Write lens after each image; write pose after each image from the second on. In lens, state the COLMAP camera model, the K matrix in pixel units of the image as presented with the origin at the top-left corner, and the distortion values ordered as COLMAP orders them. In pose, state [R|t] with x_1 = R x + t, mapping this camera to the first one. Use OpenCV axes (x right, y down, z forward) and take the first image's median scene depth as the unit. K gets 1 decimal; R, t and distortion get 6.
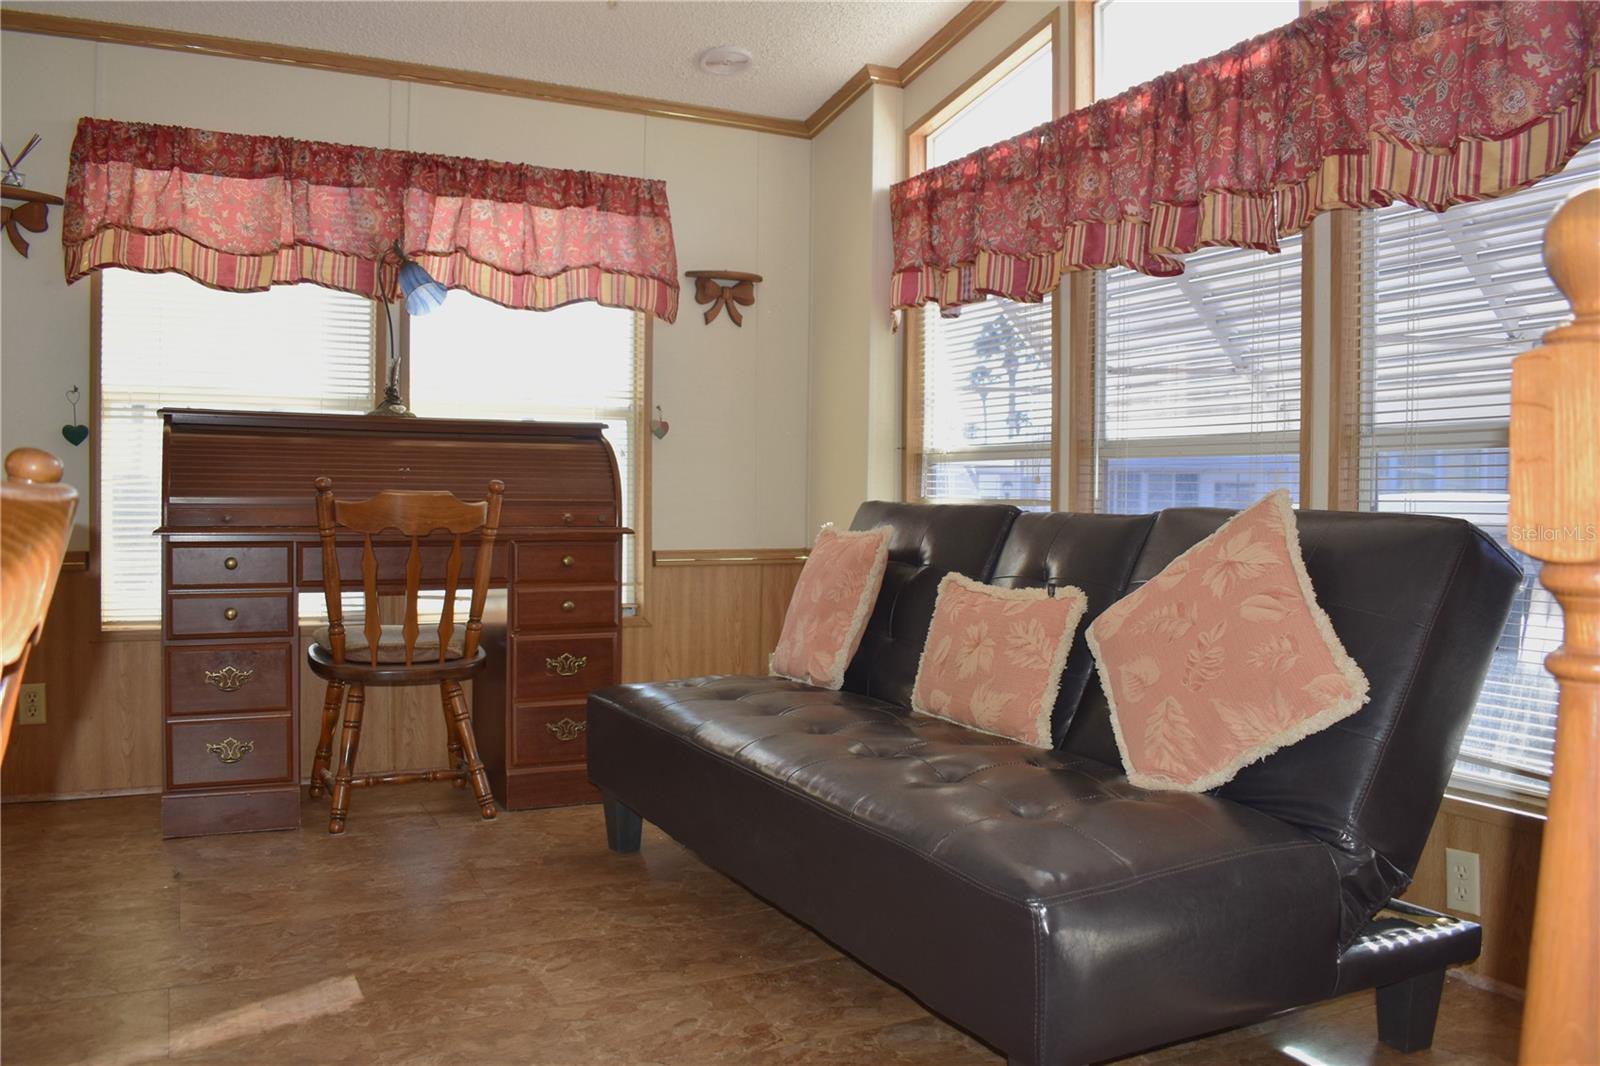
lens RADIAL K [[1292.2, 0, 801.4], [0, 1292.2, 525.3], [0, 0, 1]] dist [-0.088952, 0.009585]
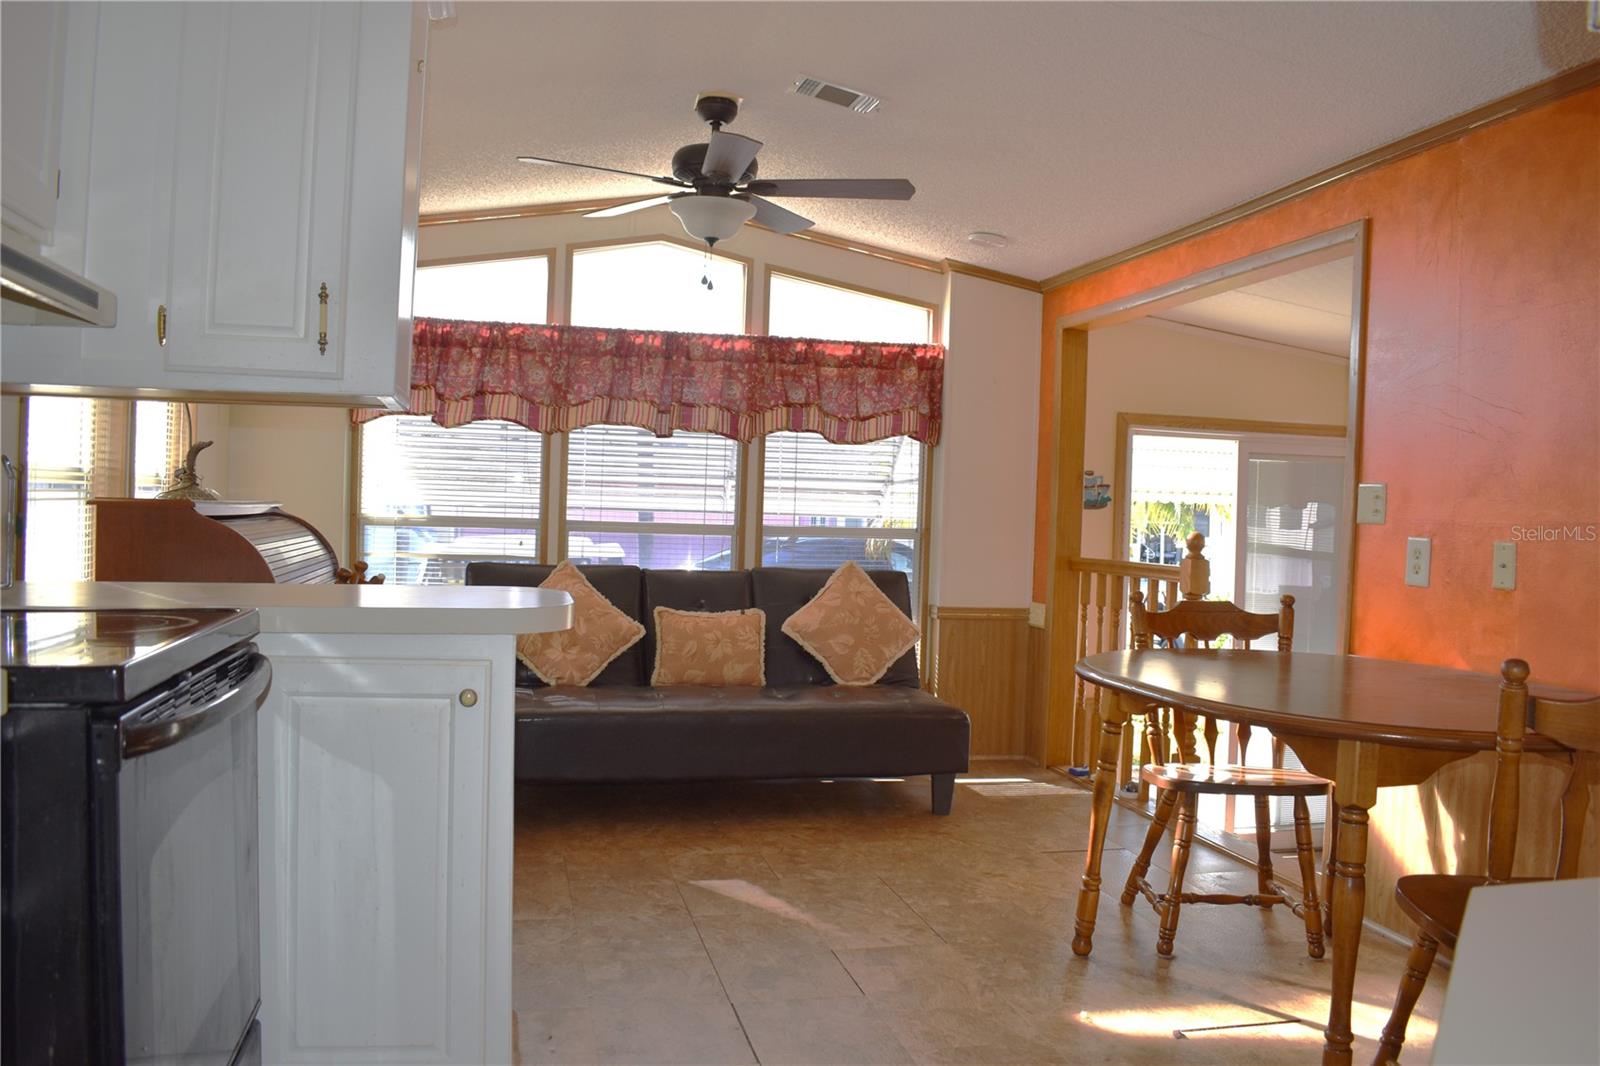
lens RADIAL K [[1292.2, 0, 800.6], [0, 1292.2, 536.1], [0, 0, 1]] dist [-0.088952, 0.009585]
pose [[0.212702, -0.025764, 0.976777, -1.849382], [-0.003784, 0.999623, 0.027191, -0.128631], [-0.977110, -0.009479, 0.212524, 0.496397]]
